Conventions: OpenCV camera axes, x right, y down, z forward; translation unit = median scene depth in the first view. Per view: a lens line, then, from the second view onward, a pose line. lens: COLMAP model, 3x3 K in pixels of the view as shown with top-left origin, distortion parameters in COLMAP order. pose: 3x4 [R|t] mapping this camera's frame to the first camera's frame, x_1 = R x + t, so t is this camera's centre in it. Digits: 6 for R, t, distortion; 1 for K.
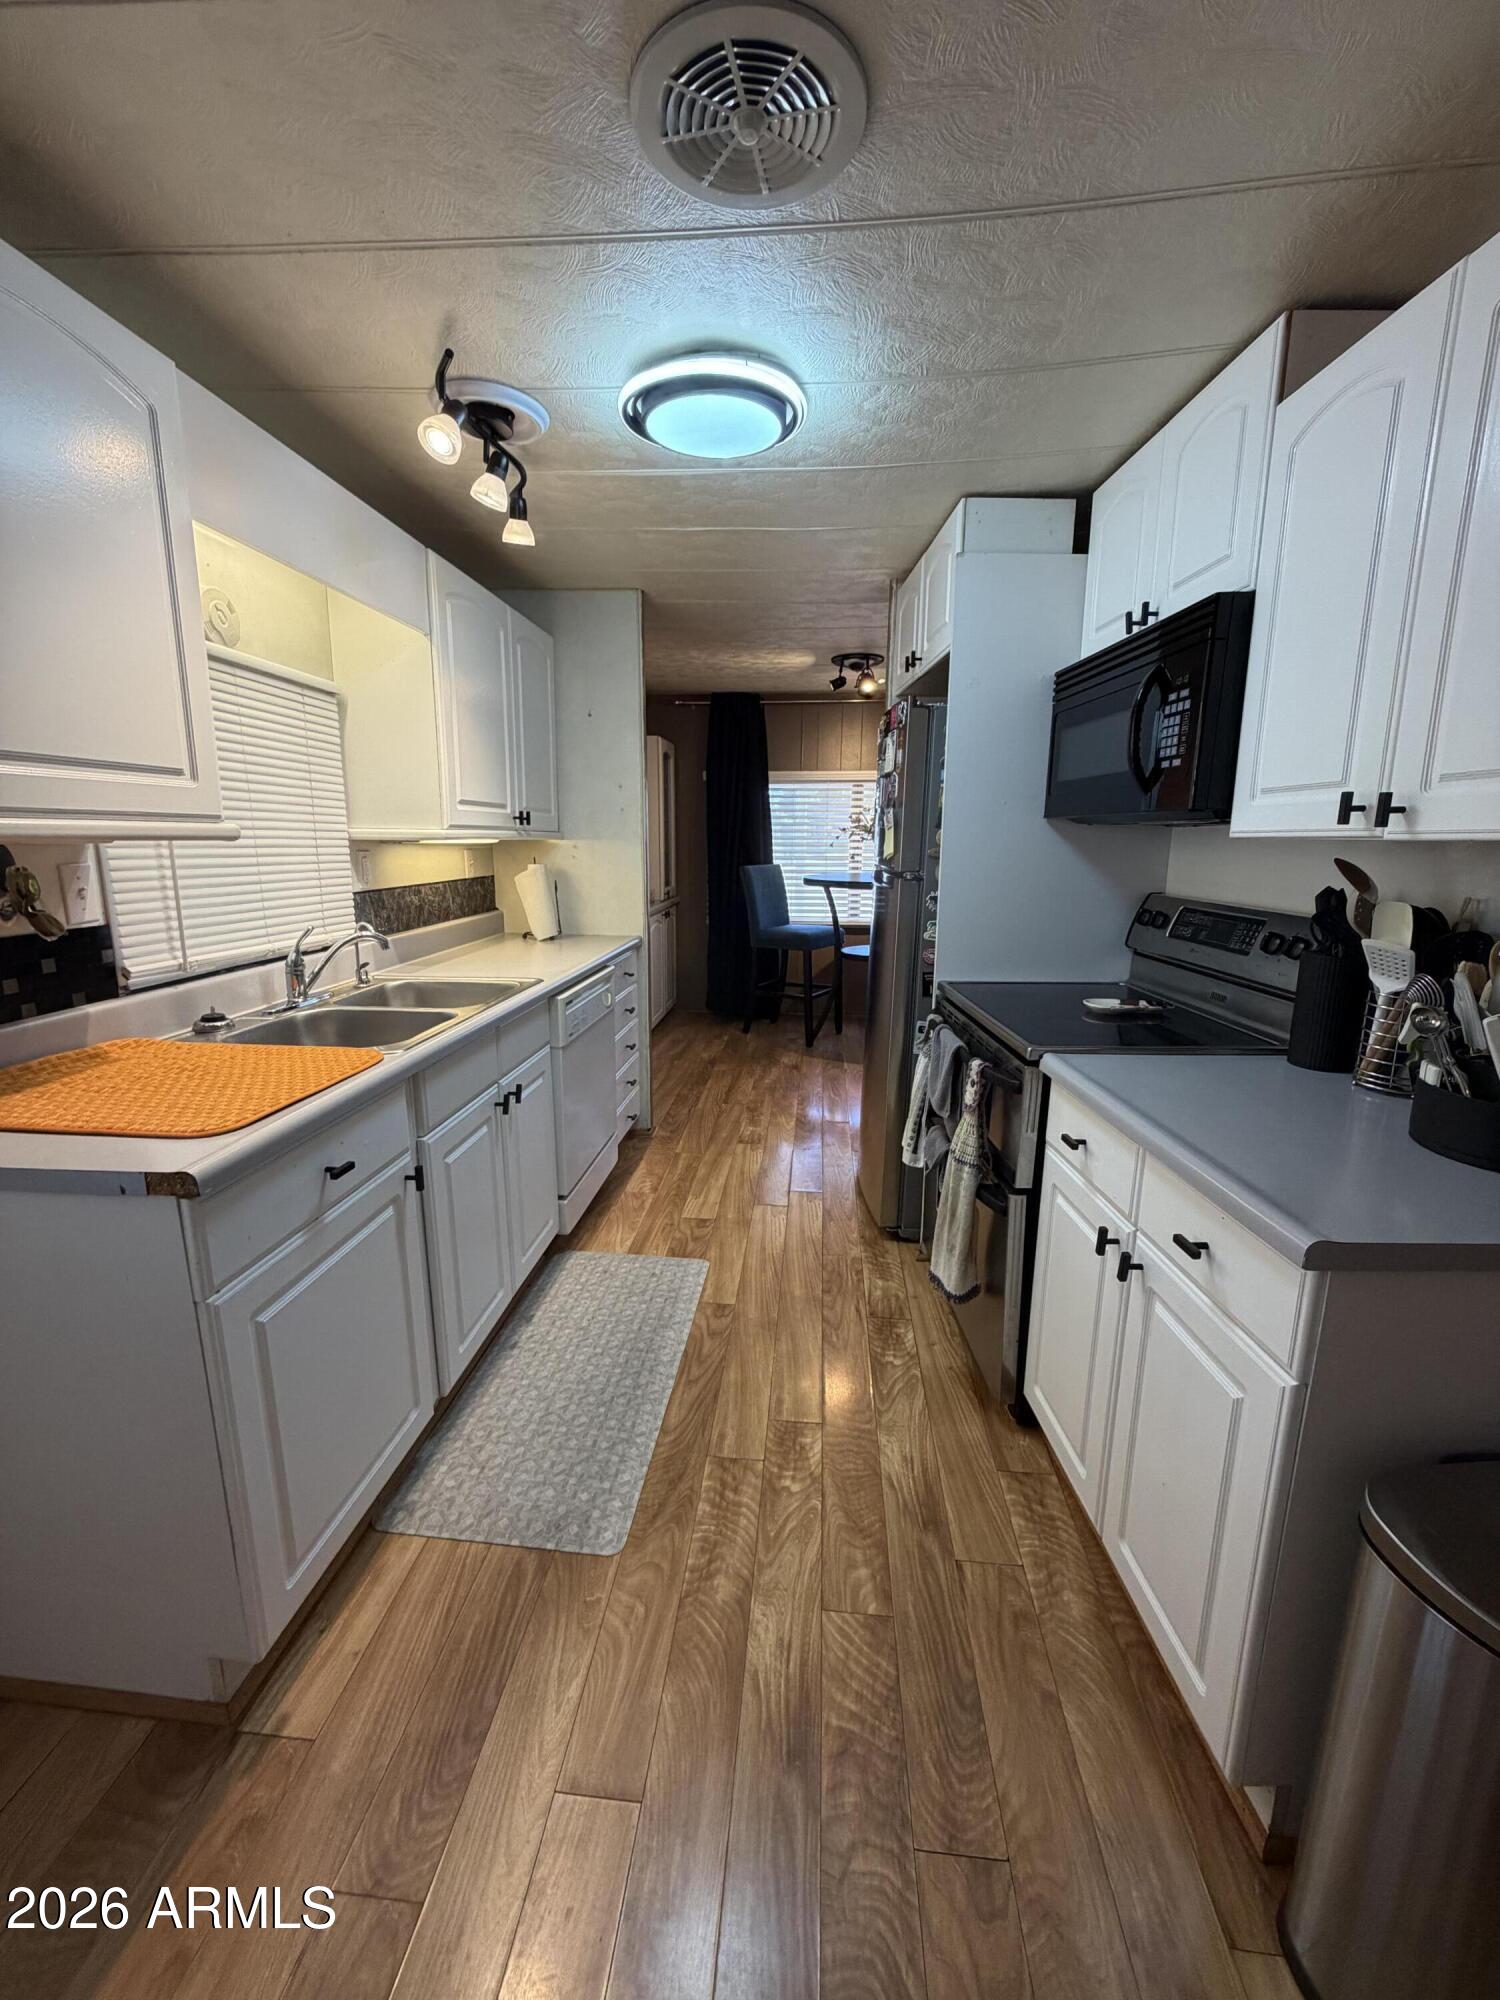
lens RADIAL K [[797.1, 0, 758.1], [0, 797.1, 988.5], [0, 0, 1]] dist [0.001177, -0.000269]
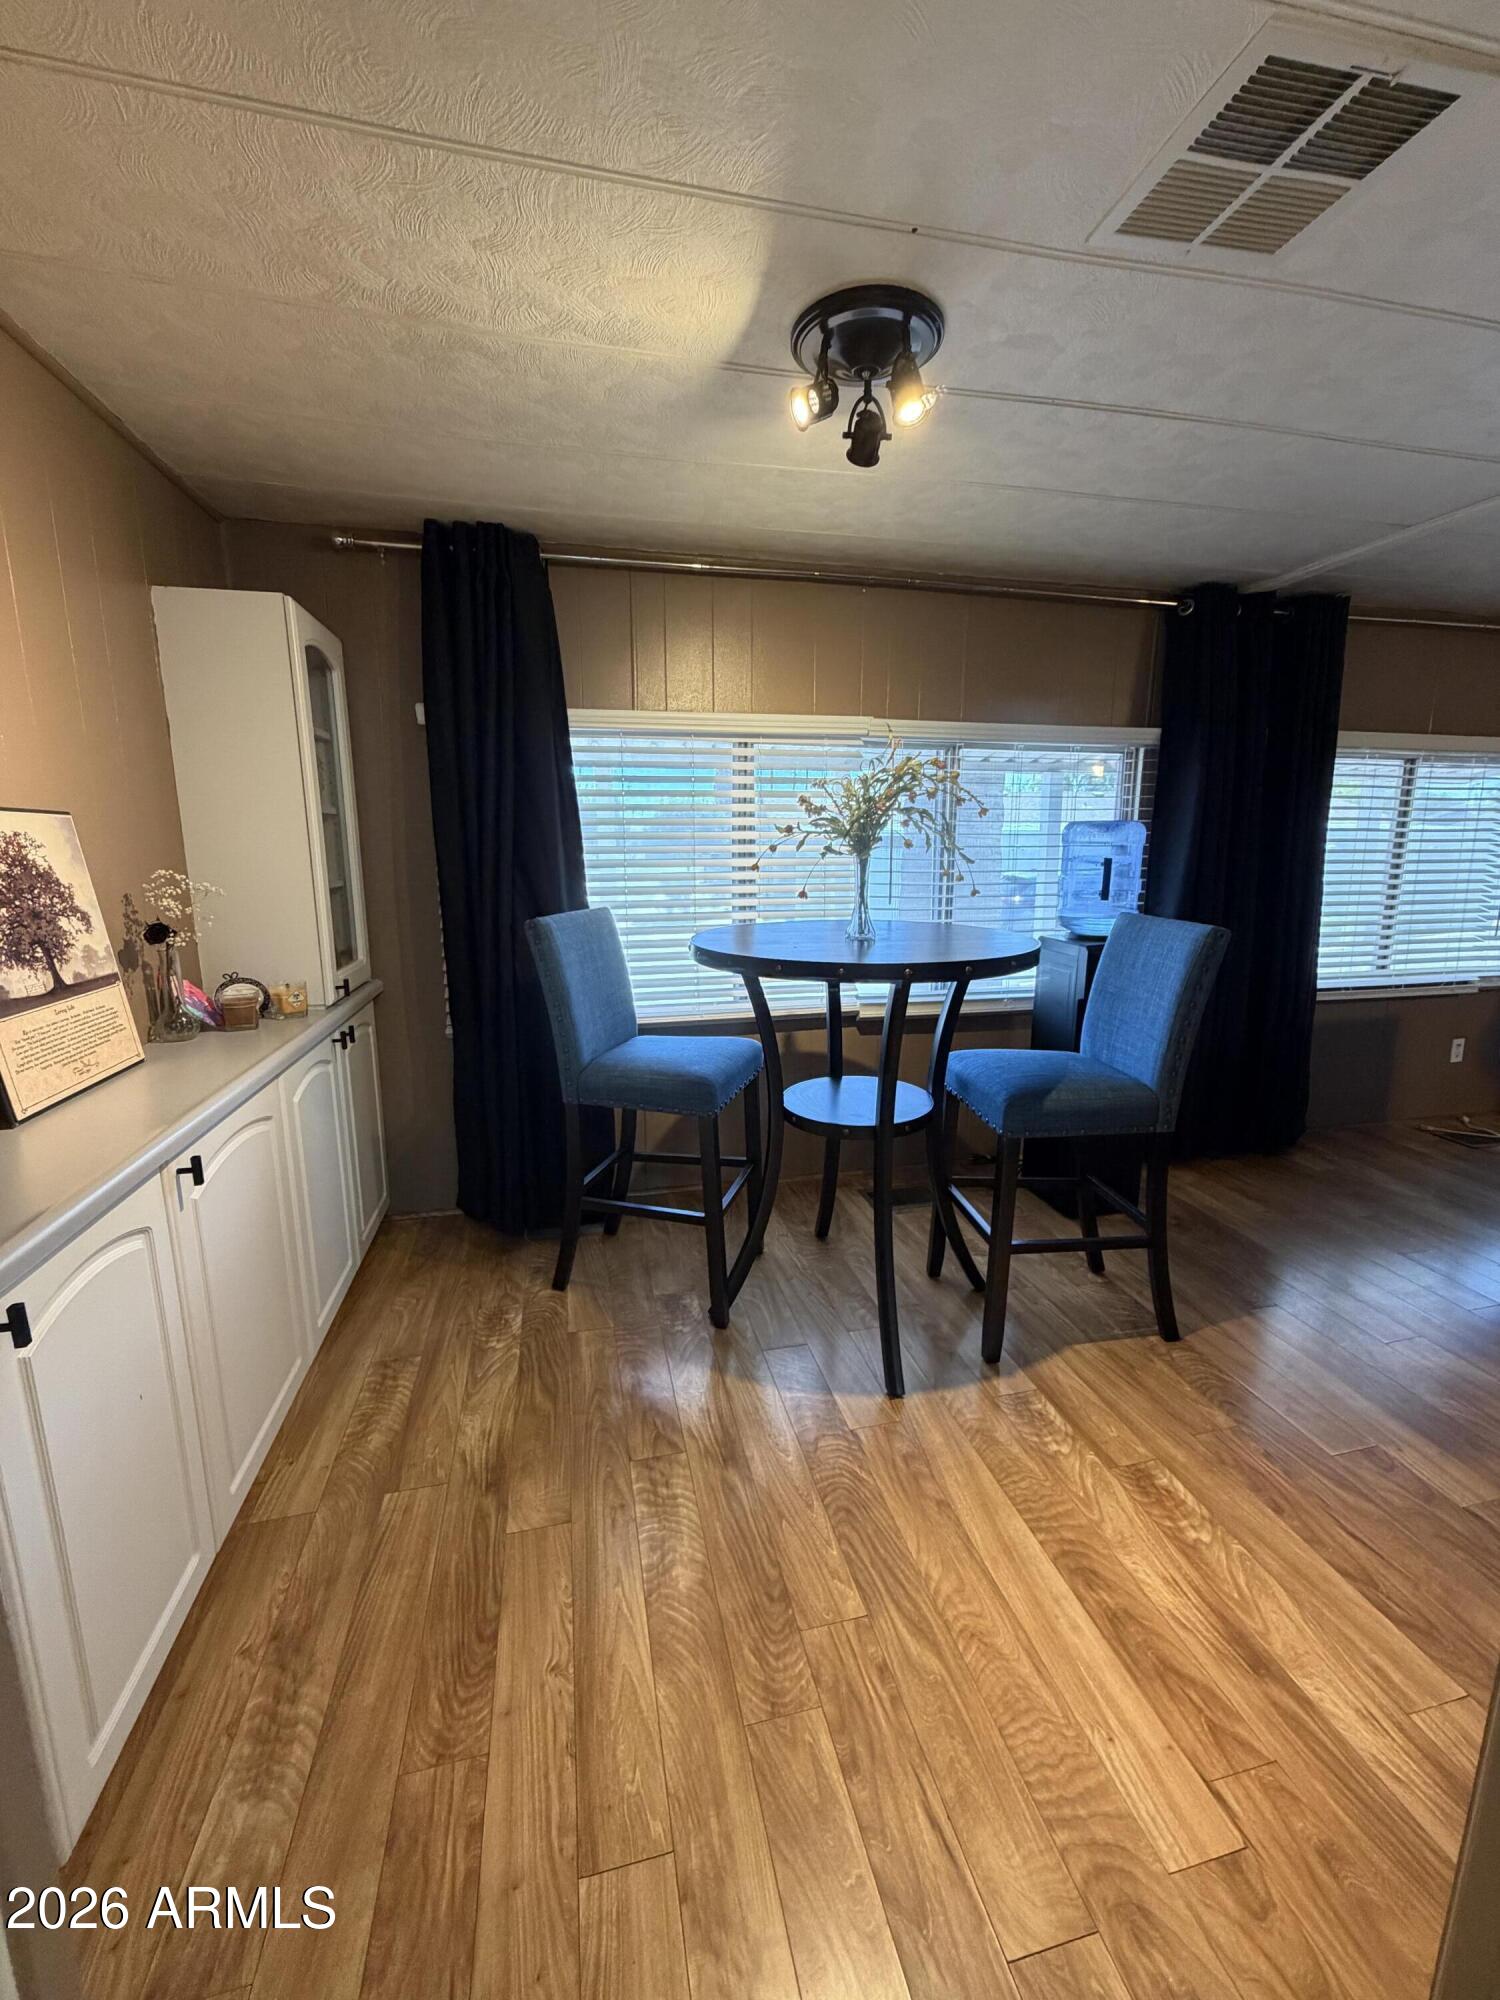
lens RADIAL K [[797.1, 0, 745.3], [0, 797.1, 997.2], [0, 0, 1]] dist [0.001177, -0.000269]
pose [[0.953263, -0.069715, 0.293987, -0.037807], [0.067626, 0.997561, 0.017278, -0.110671], [-0.294475, 0.003410, 0.955653, 0.559536]]
